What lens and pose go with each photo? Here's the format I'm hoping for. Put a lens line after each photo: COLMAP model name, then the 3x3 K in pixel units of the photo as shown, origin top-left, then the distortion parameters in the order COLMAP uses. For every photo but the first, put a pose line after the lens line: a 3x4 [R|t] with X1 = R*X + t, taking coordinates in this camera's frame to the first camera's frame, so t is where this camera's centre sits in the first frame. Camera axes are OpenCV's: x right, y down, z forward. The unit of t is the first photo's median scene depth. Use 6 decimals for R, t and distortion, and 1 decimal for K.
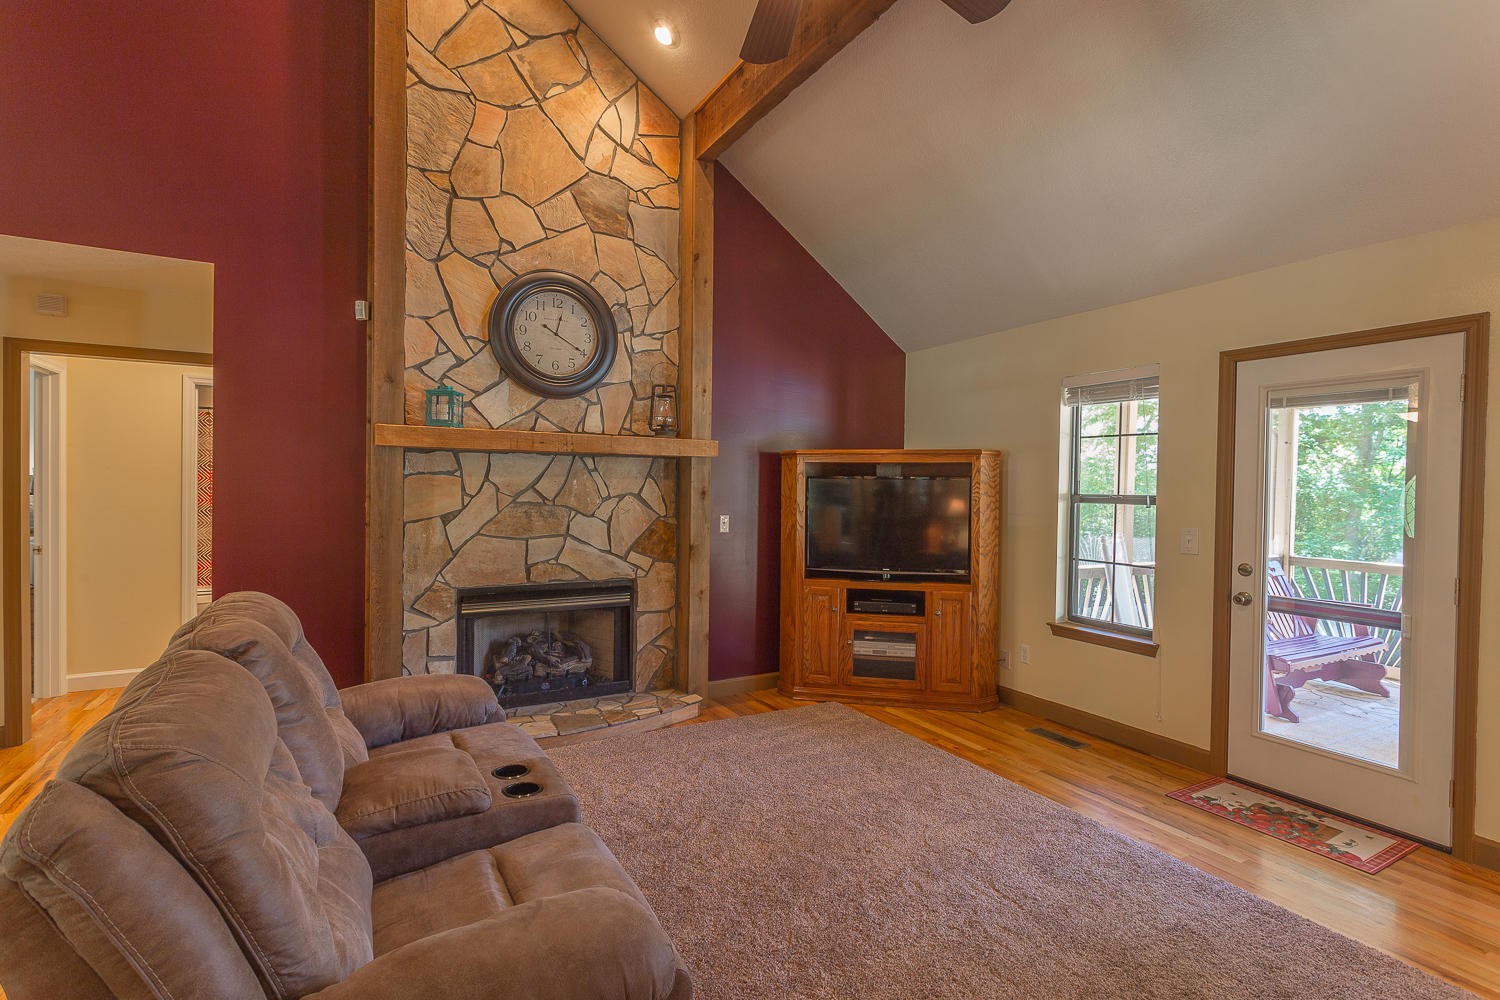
lens RADIAL K [[713.7, 0, 751.7], [0, 713.7, 495.7], [0, 0, 1]] dist [0.002229, 0.000646]
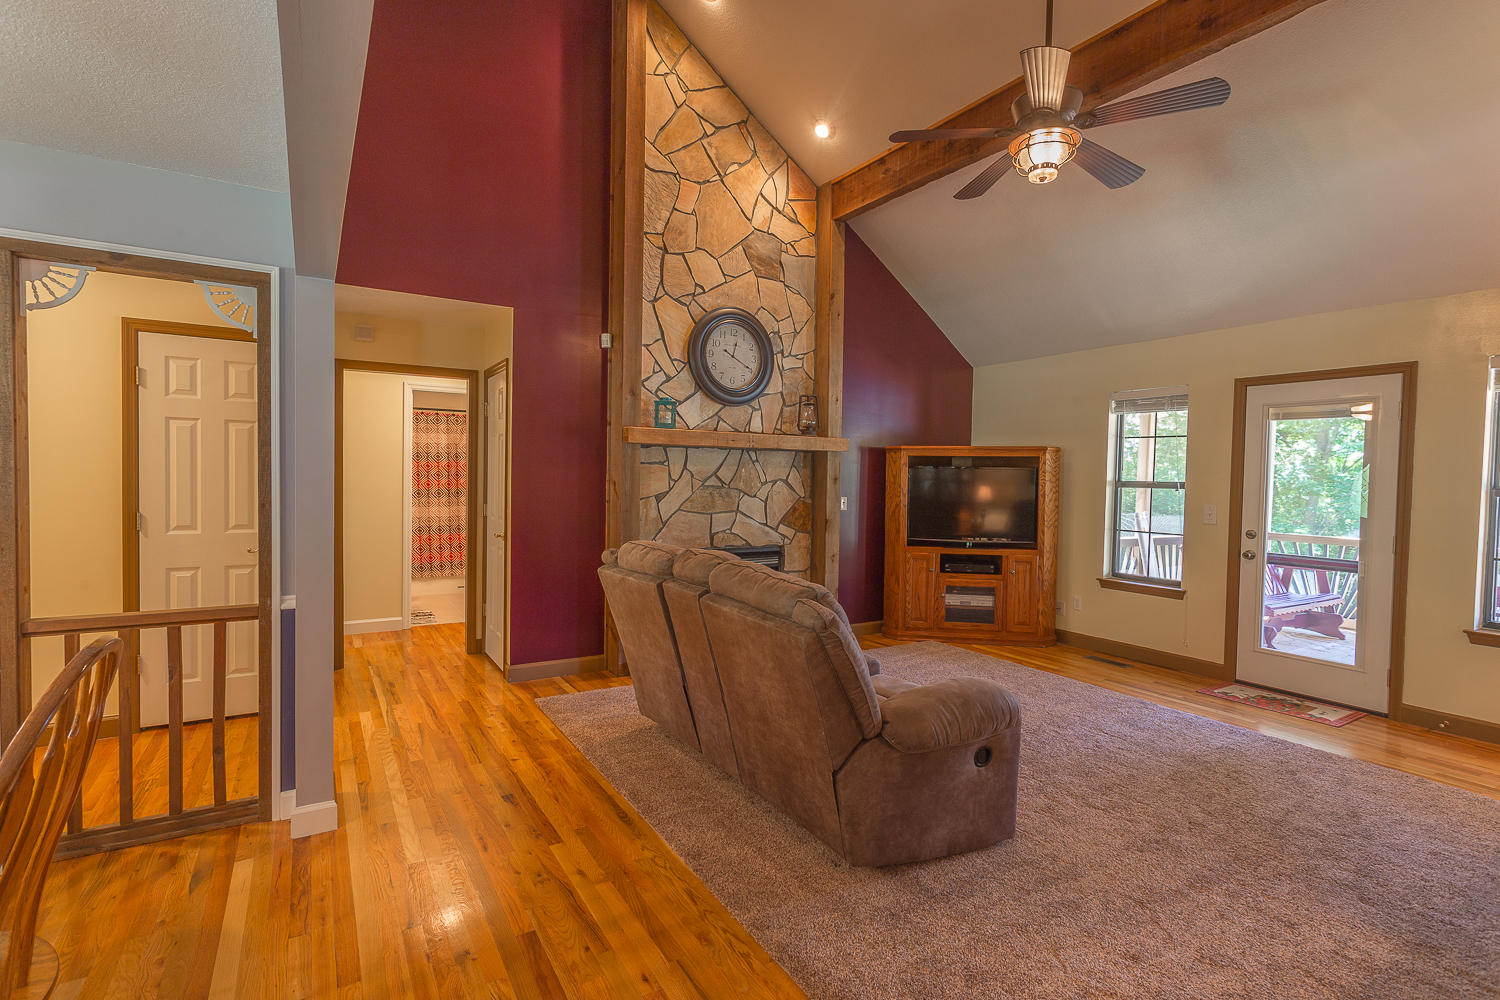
lens RADIAL K [[713.7, 0, 751.7], [0, 713.7, 495.7], [0, 0, 1]] dist [0.002229, 0.000646]
pose [[0.999218, 0.002378, 0.039466, -0.280001], [-0.003026, 0.999861, 0.016366, 0.005836], [-0.039422, -0.016472, 0.999087, -0.295197]]
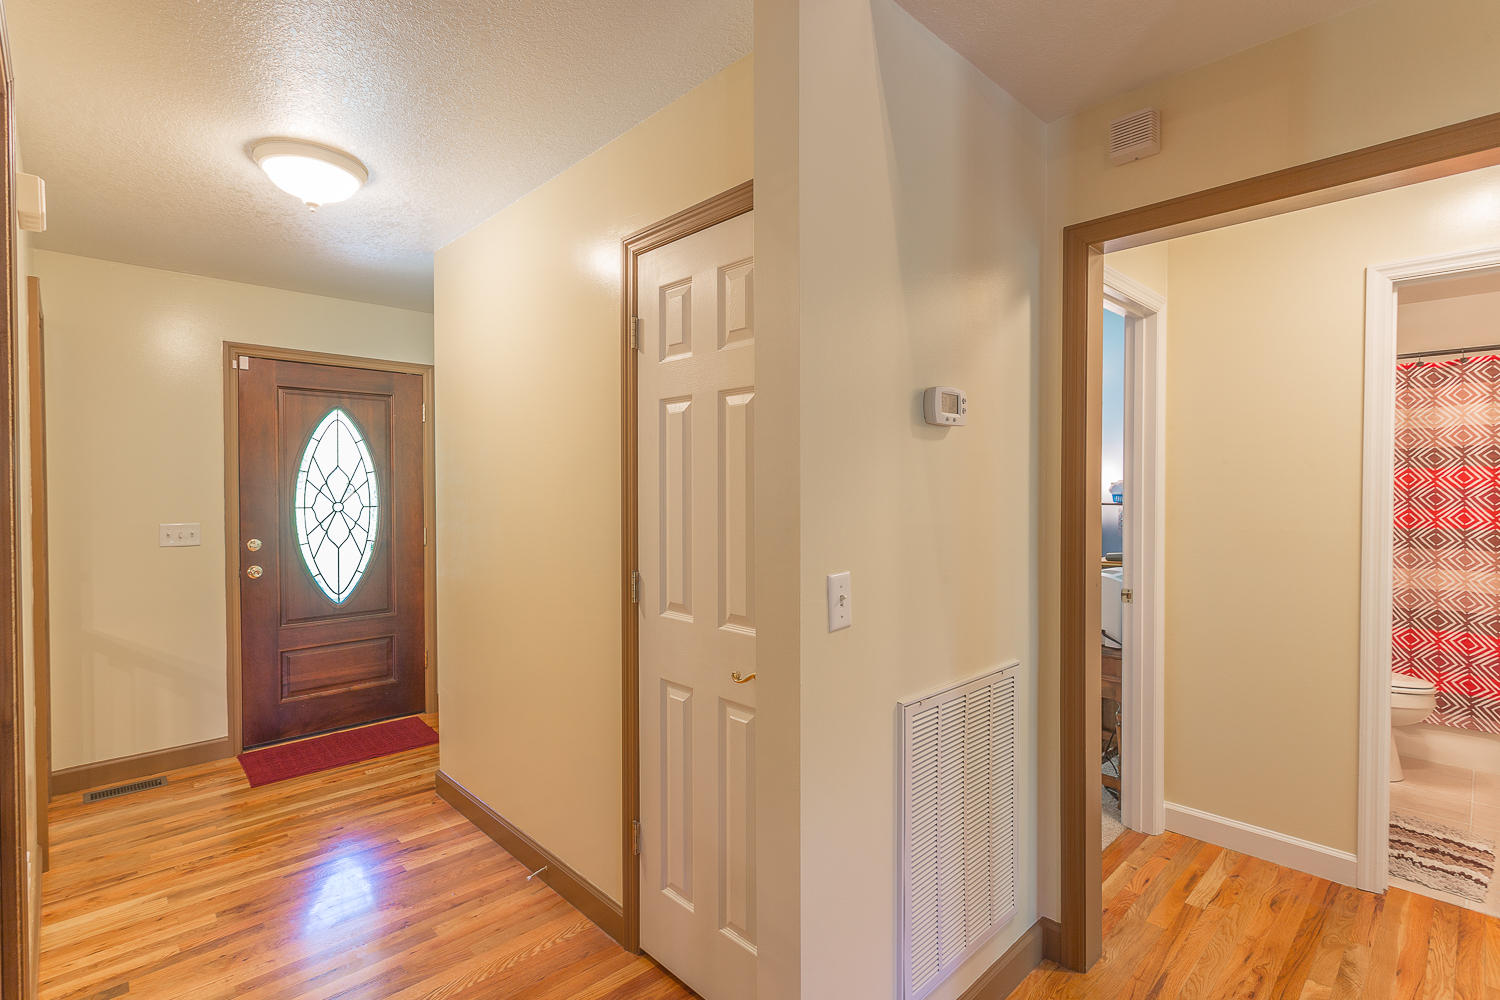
lens RADIAL K [[711.9, 0, 739.6], [0, 711.9, 496.3], [0, 0, 1]] dist [0.002322, 0.000272]
pose [[0.245488, 0.001870, -0.969398, -0.487015], [-0.008266, 0.999966, -0.000164, -0.009978], [0.969364, 0.008054, 0.245495, 0.531210]]
